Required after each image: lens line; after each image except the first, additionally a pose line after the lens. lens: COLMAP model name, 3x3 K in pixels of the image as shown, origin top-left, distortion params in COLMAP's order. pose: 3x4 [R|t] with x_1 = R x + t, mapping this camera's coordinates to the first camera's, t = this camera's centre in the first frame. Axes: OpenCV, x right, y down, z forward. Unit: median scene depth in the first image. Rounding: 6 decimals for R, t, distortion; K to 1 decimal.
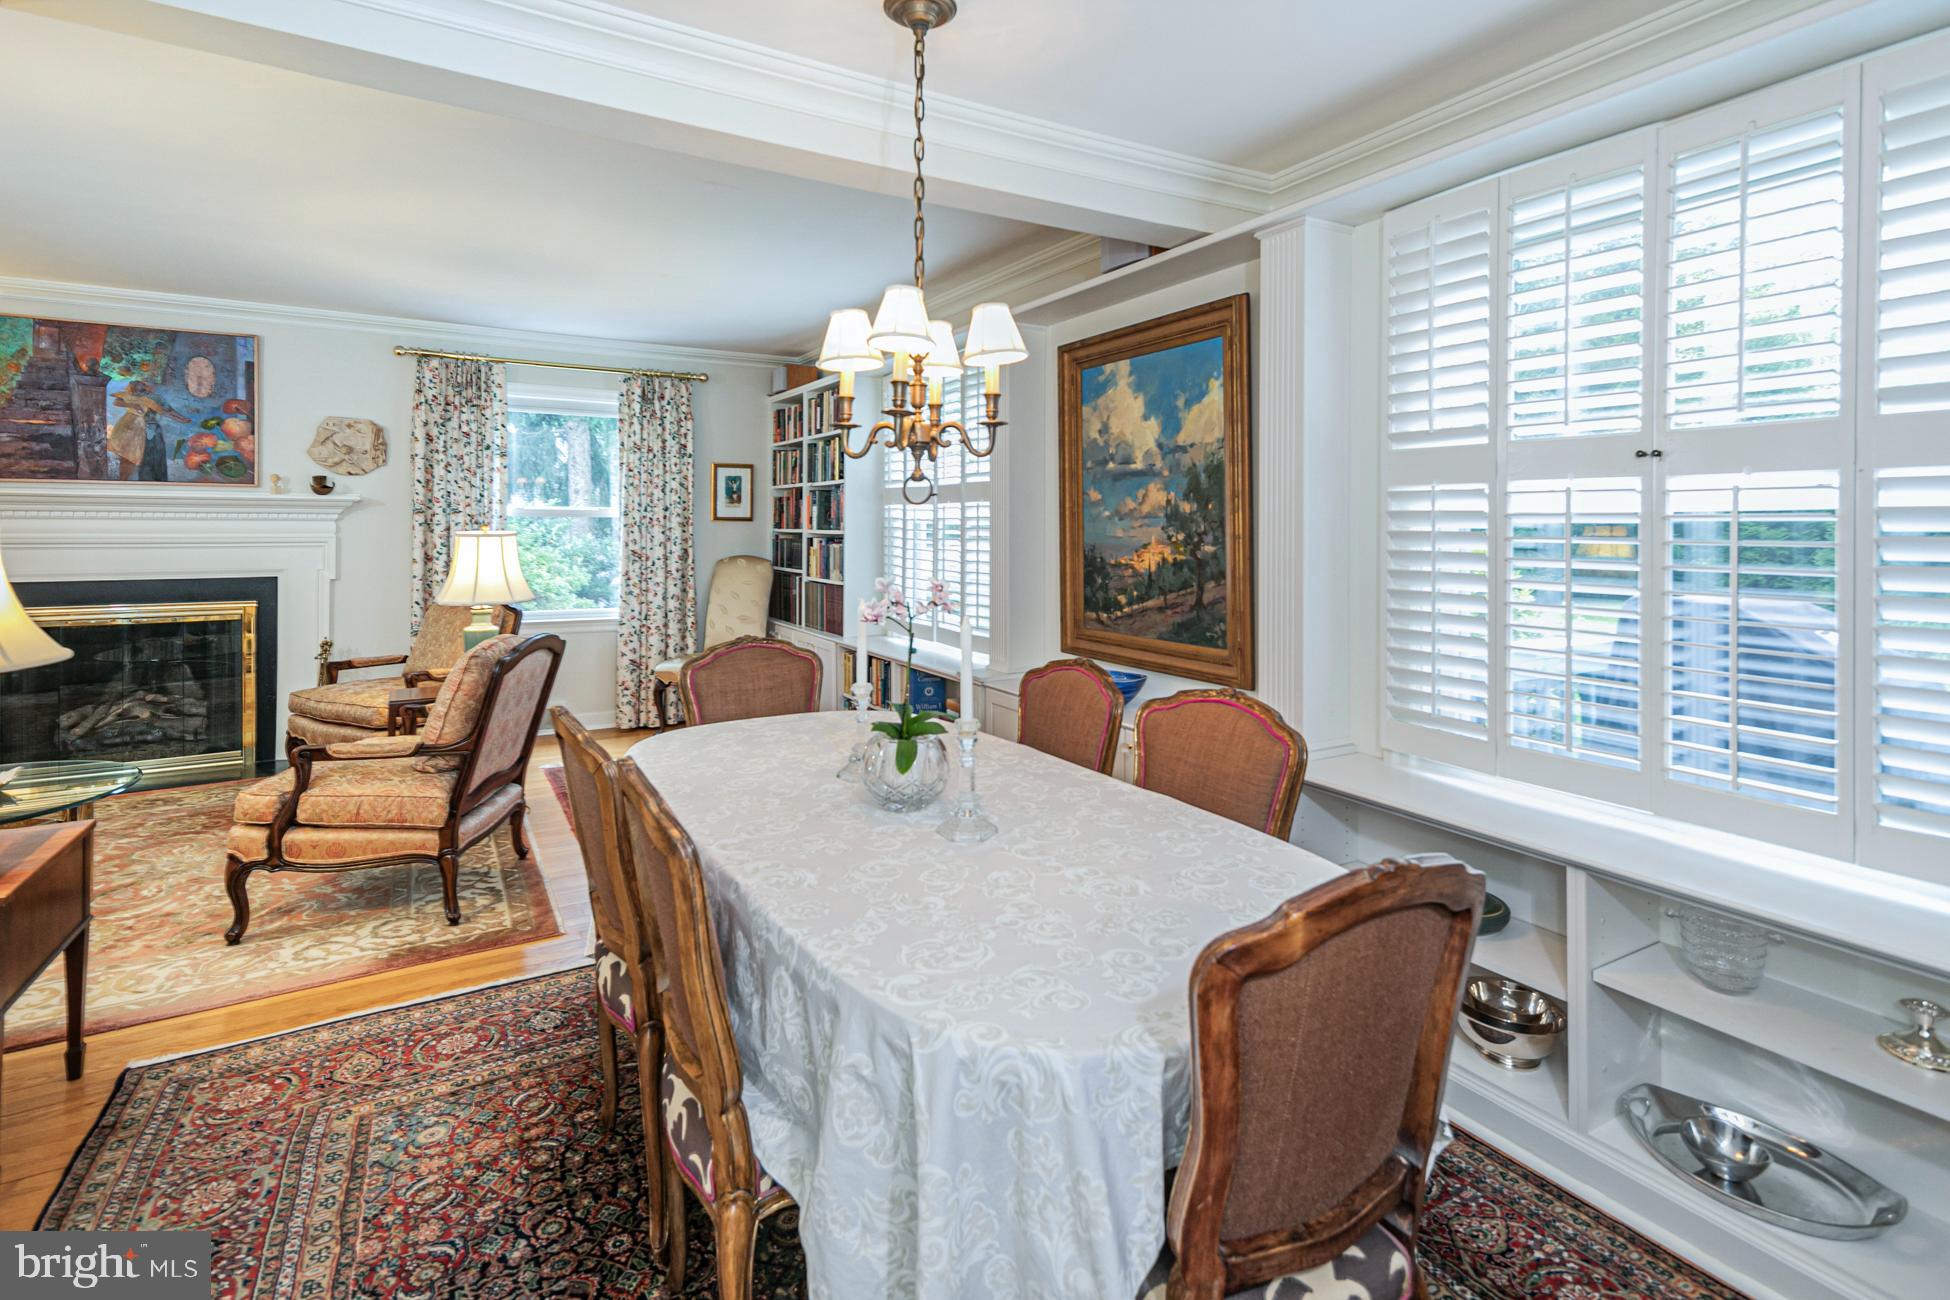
lens RADIAL K [[918.7, 0, 974.2], [0, 918.7, 524.1], [0, 0, 1]] dist [0.015116, -0.001516]
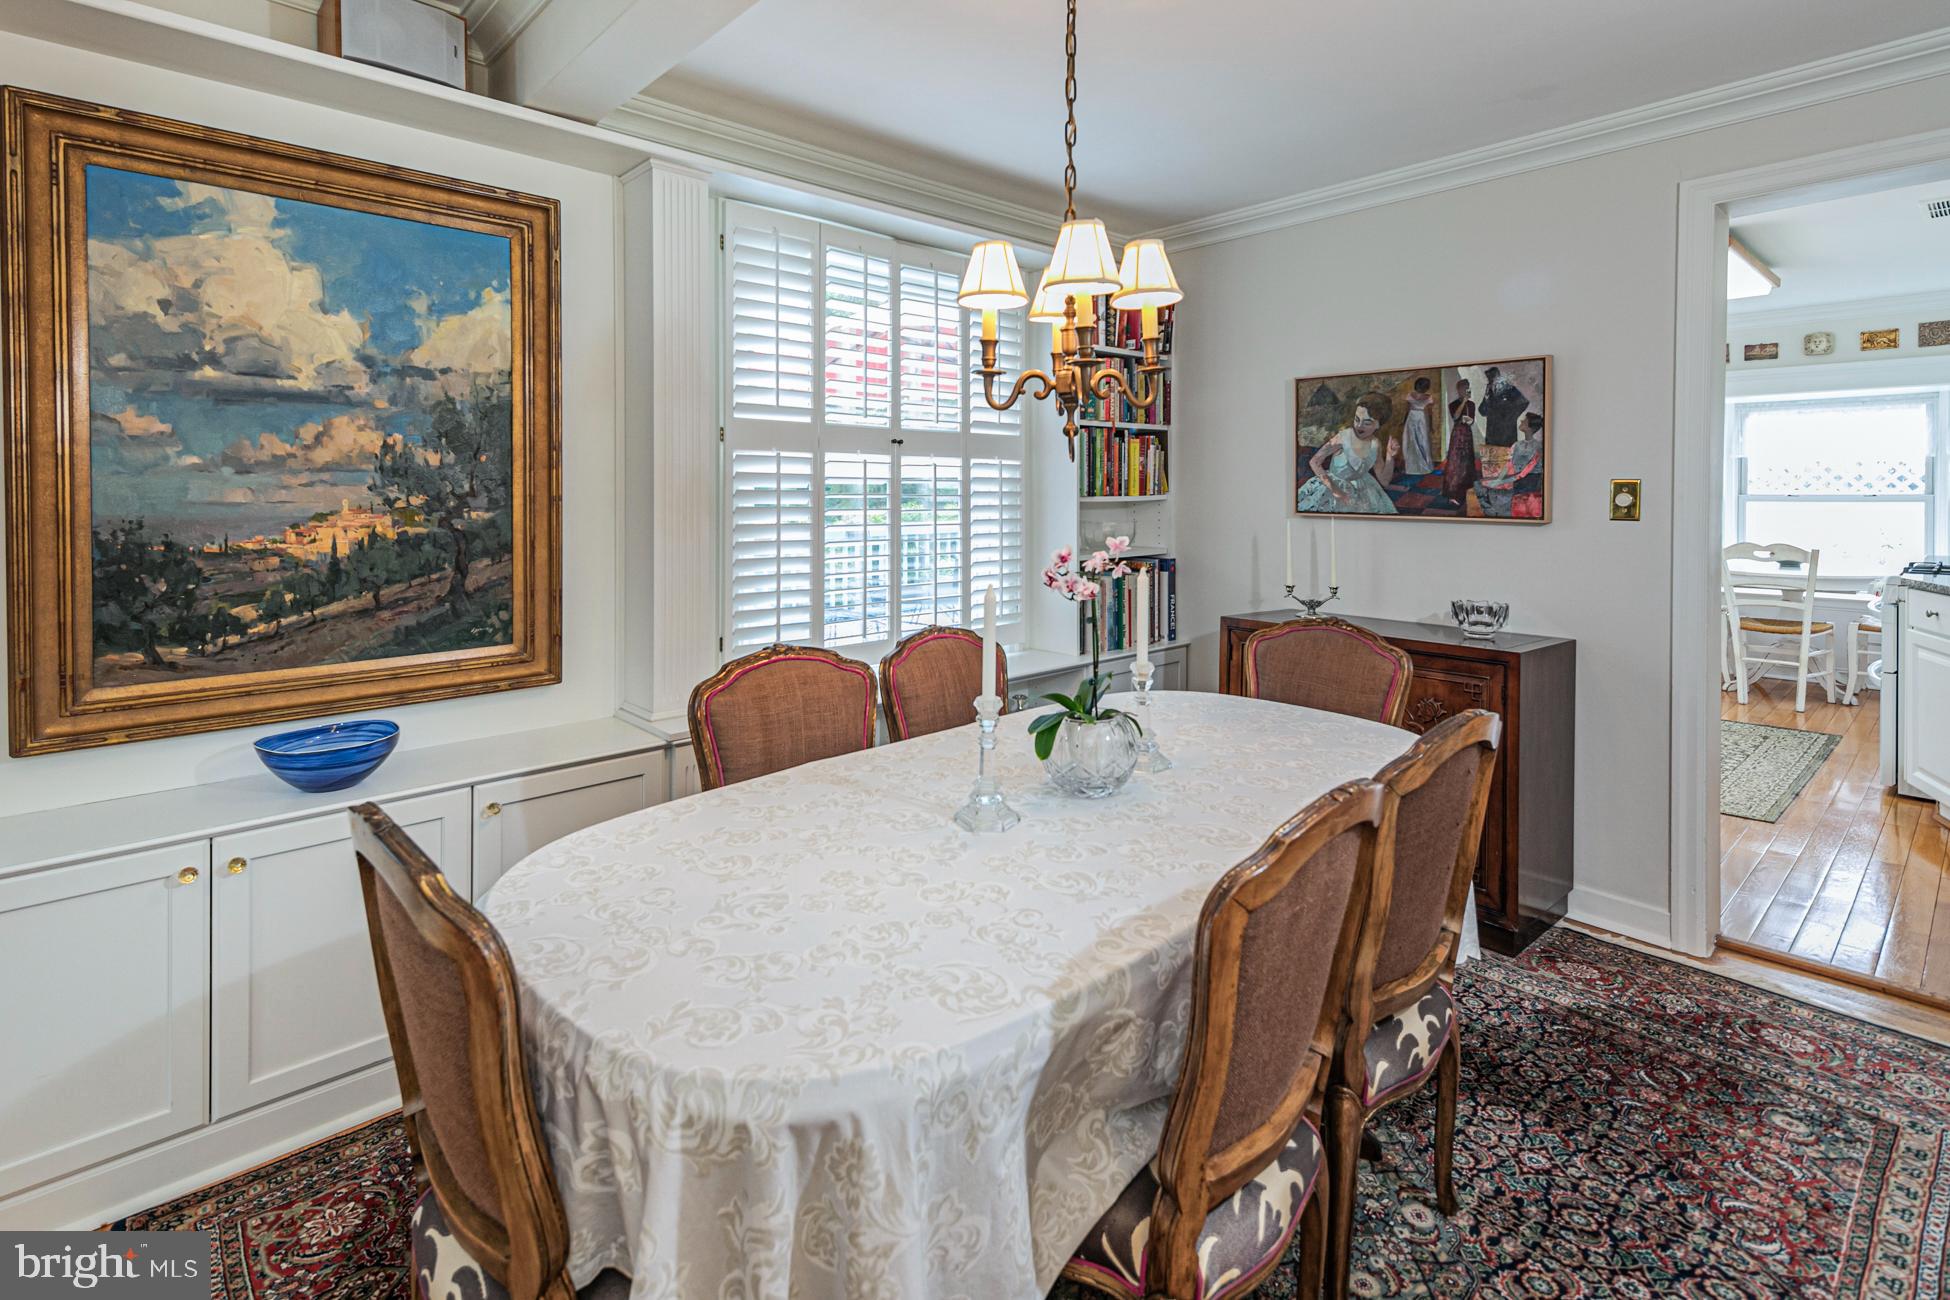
lens RADIAL K [[941.8, 0, 967.6], [0, 941.8, 500.6], [0, 0, 1]] dist [0.021963, -0.000653]
pose [[-0.208787, -0.009748, 0.977913, -0.527473], [-0.001182, 0.999952, 0.009715, 0.006450], [-0.977960, 0.000872, -0.208789, 0.709345]]
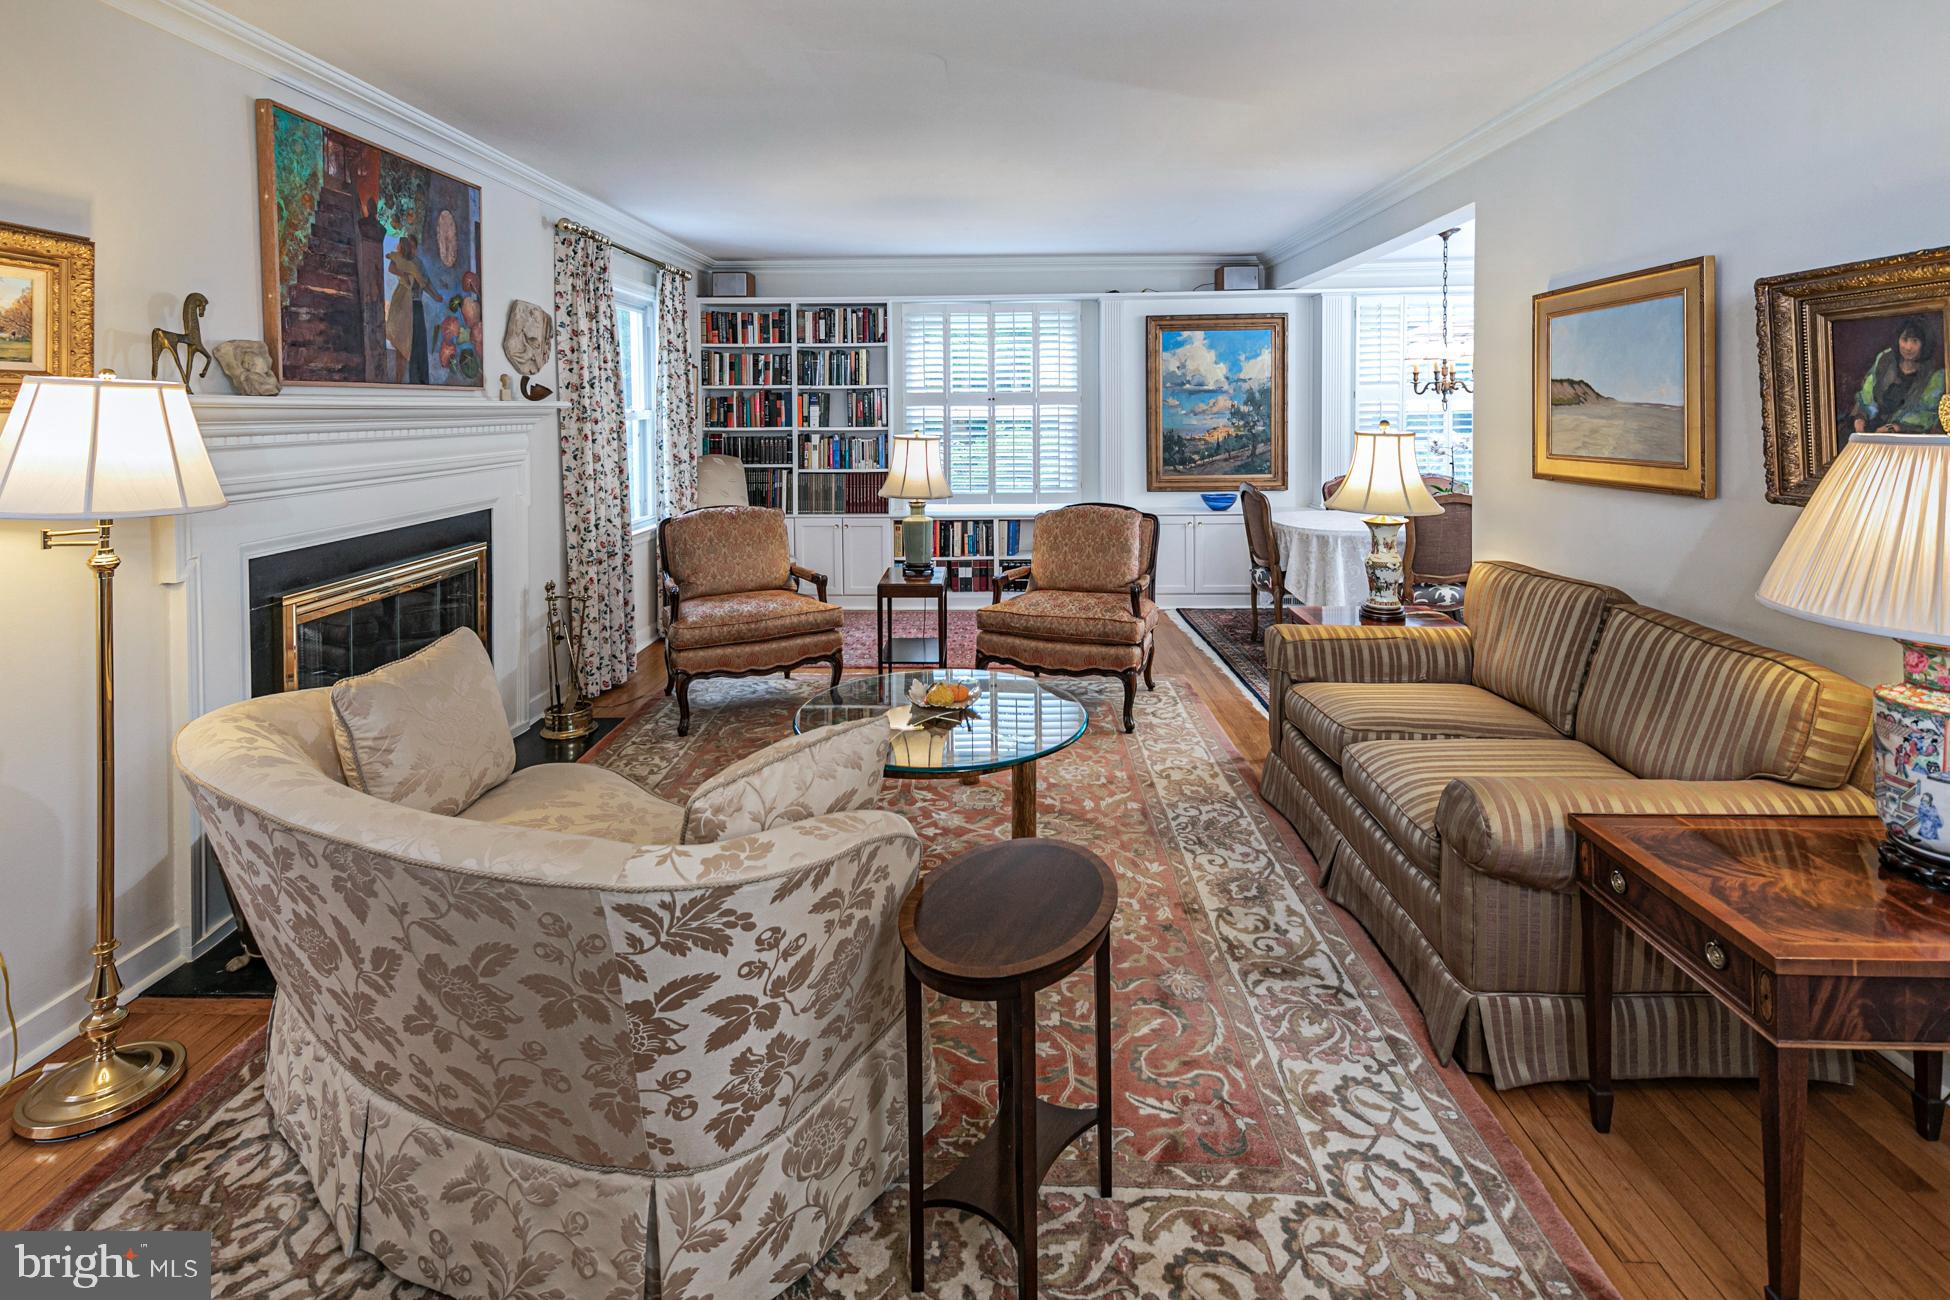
lens RADIAL K [[915.5, 0, 971.0], [0, 915.5, 447.5], [0, 0, 1]] dist [-0.002293, -0.000811]
pose [[0.533236, -0.049017, 0.844545, -1.742323], [0.011233, 0.998642, 0.050869, -0.040624], [-0.845892, -0.017638, 0.533063, 0.397783]]
